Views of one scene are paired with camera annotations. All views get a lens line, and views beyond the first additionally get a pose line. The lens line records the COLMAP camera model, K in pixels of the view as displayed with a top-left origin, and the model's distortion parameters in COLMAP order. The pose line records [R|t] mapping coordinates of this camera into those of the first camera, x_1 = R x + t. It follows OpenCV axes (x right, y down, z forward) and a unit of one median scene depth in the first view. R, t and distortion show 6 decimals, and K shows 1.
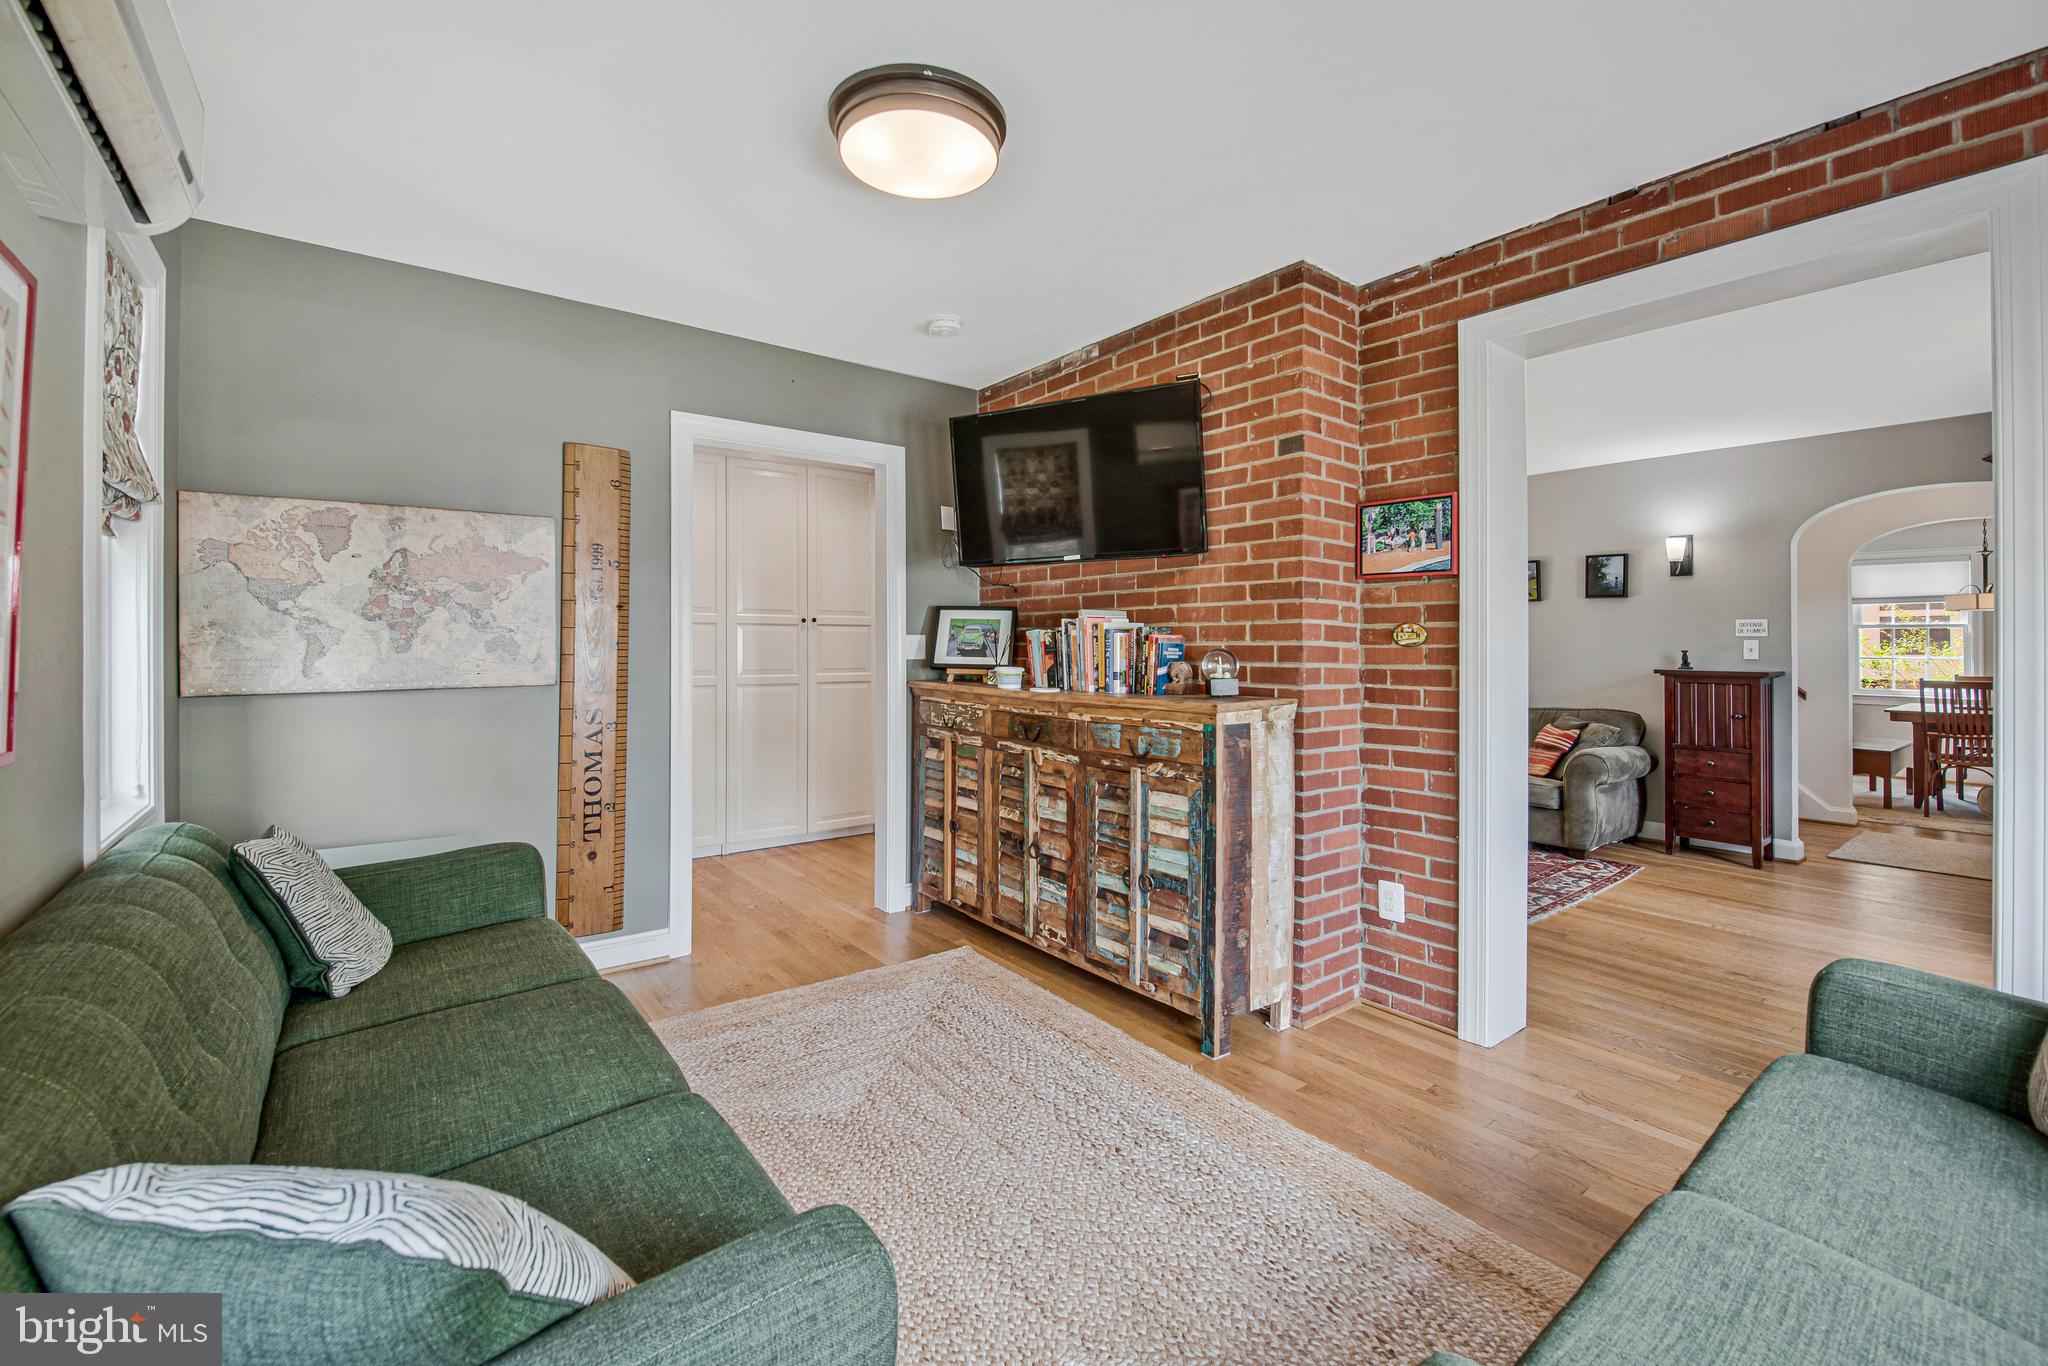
lens RADIAL K [[842.3, 0, 1009.2], [0, 842.3, 647.5], [0, 0, 1]] dist [-0.001828, -0.005405]
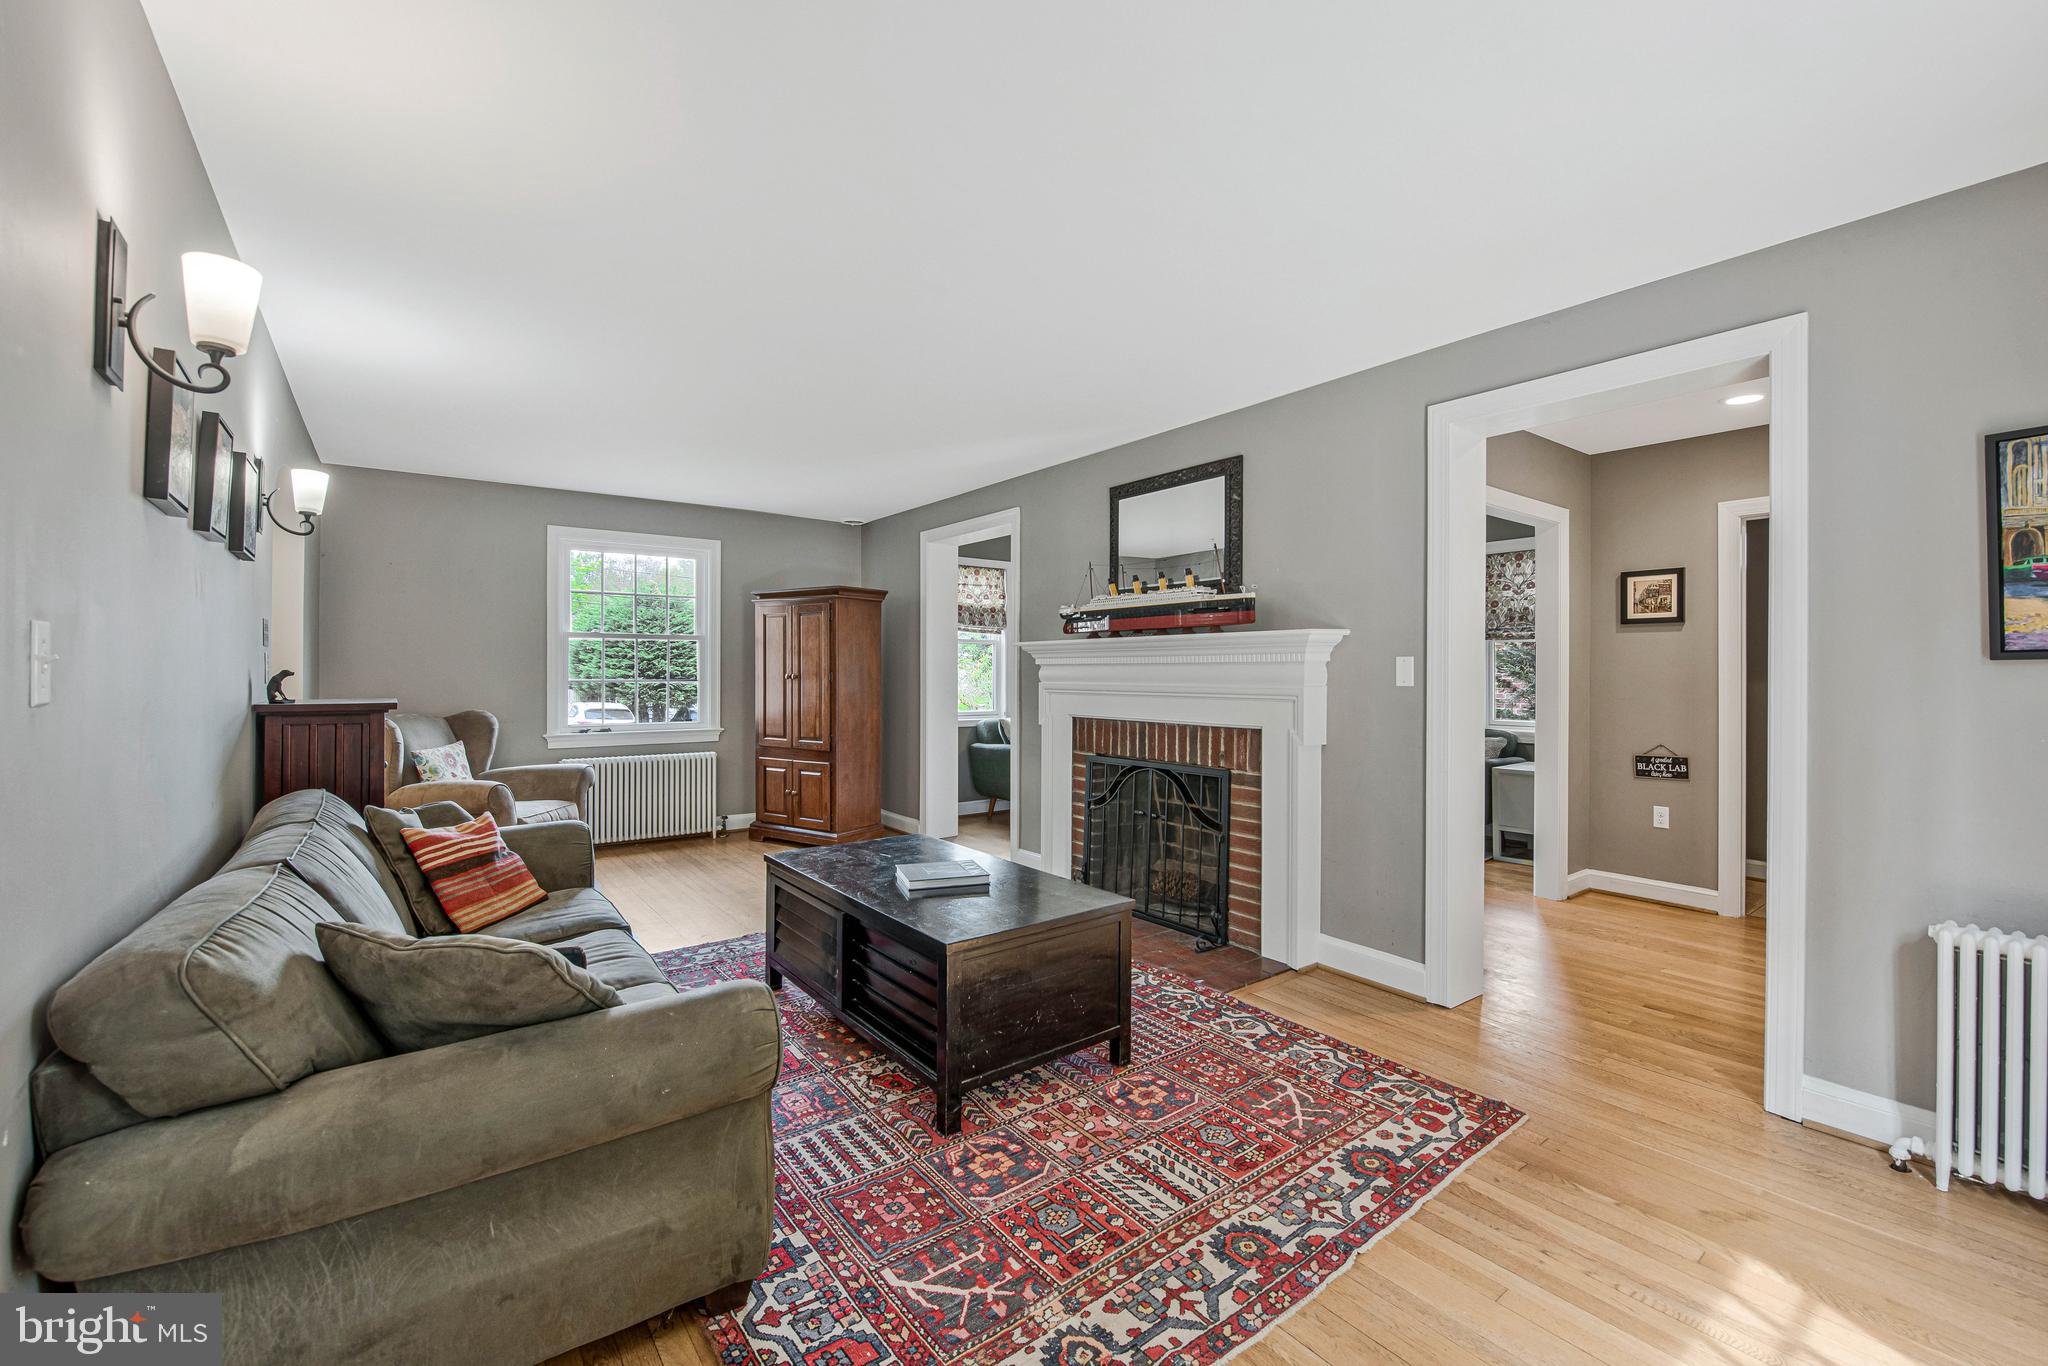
lens RADIAL K [[832.5, 0, 1018.9], [0, 832.5, 674.4], [0, 0, 1]] dist [0.002165, -0.004382]
pose [[-0.999842, -0.009082, 0.015274, 0.532534], [-0.009052, 0.999957, 0.002069, 0.001497], [-0.015292, 0.001930, -0.999881, 2.754874]]
